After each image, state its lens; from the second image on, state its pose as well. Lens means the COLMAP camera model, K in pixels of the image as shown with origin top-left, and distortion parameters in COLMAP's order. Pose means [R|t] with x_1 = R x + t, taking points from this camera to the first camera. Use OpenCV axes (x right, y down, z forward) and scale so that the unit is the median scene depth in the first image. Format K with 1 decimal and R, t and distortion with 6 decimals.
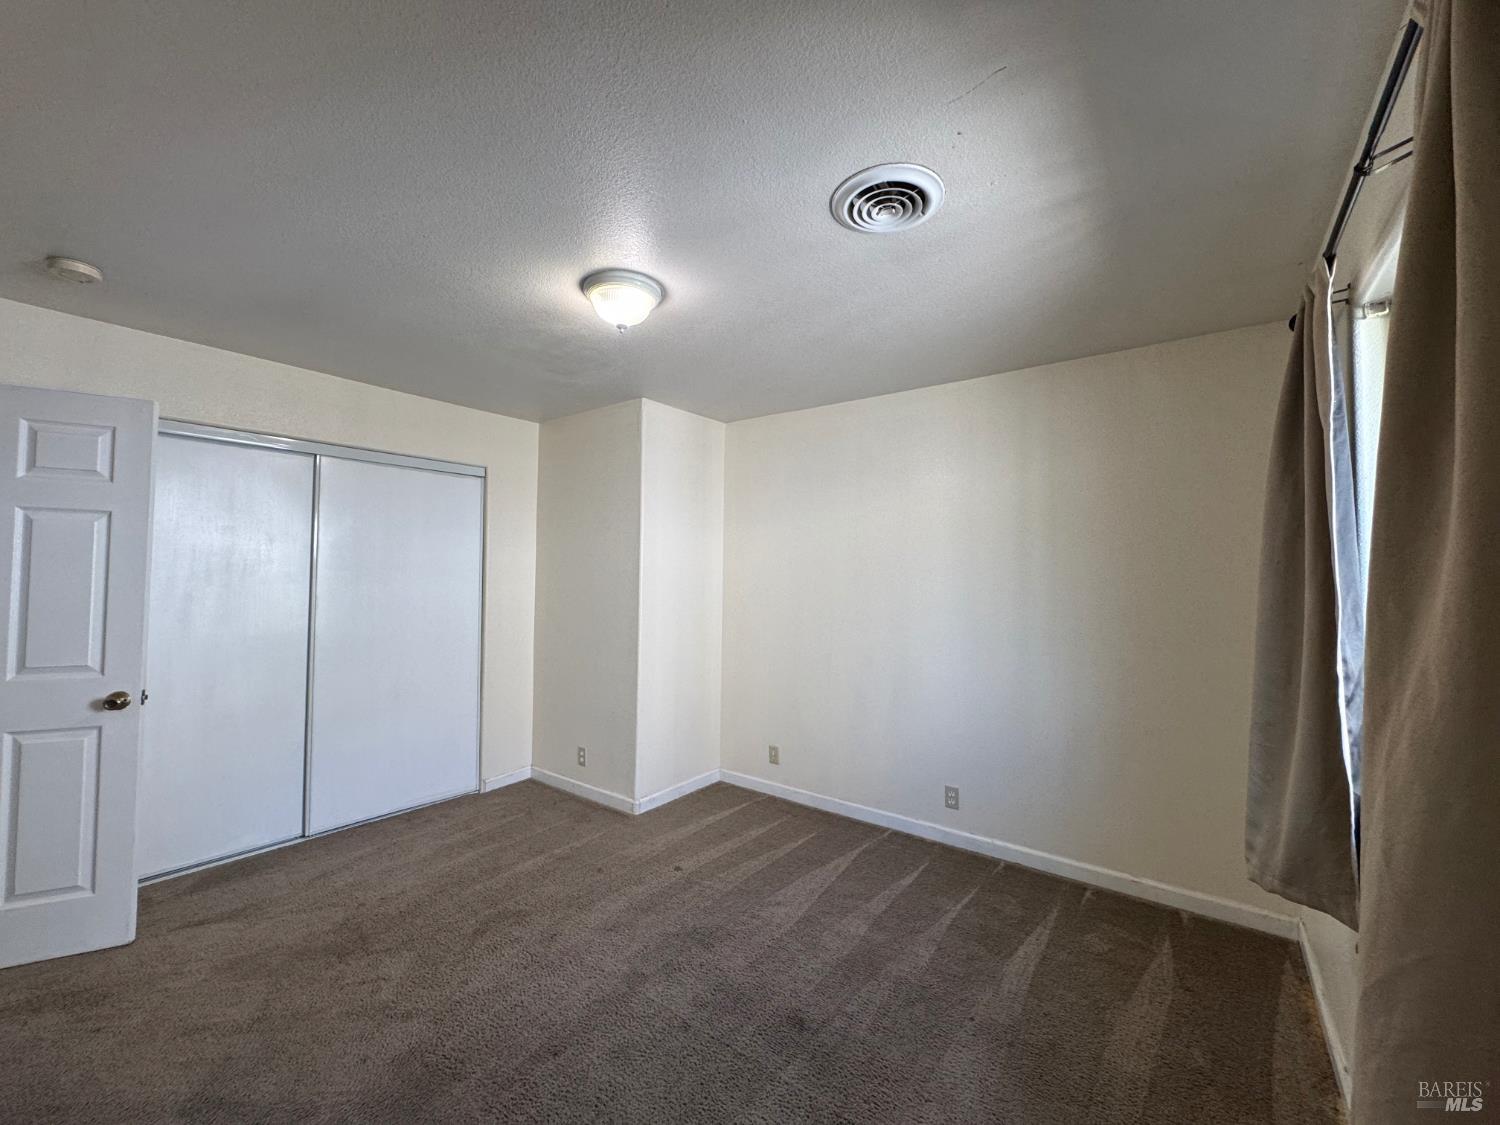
lens RADIAL K [[597.1, 0, 744.5], [0, 597.1, 562.3], [0, 0, 1]] dist [-0.002594, -0.000179]
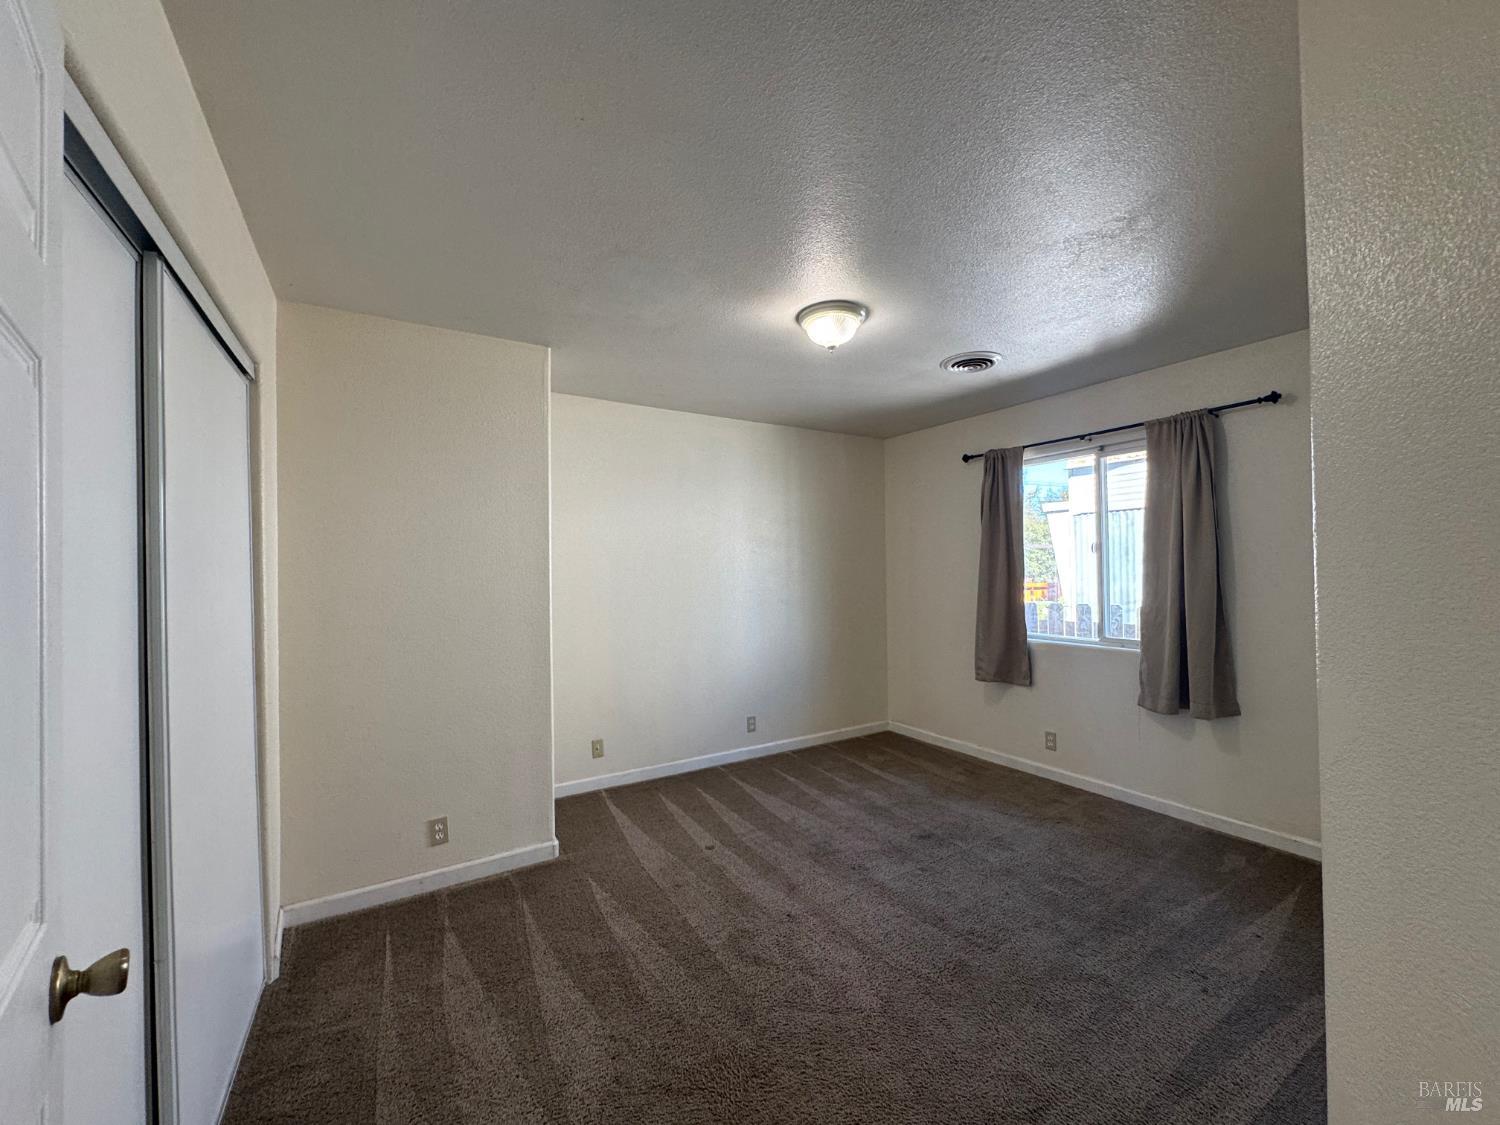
lens RADIAL K [[597.1, 0, 744.5], [0, 597.1, 562.3], [0, 0, 1]] dist [-0.002594, -0.000179]
pose [[0.368889, -0.004913, 0.929460, -1.096152], [-0.003955, 0.999969, 0.006856, 0.011767], [-0.929465, -0.006205, 0.368858, 0.591605]]
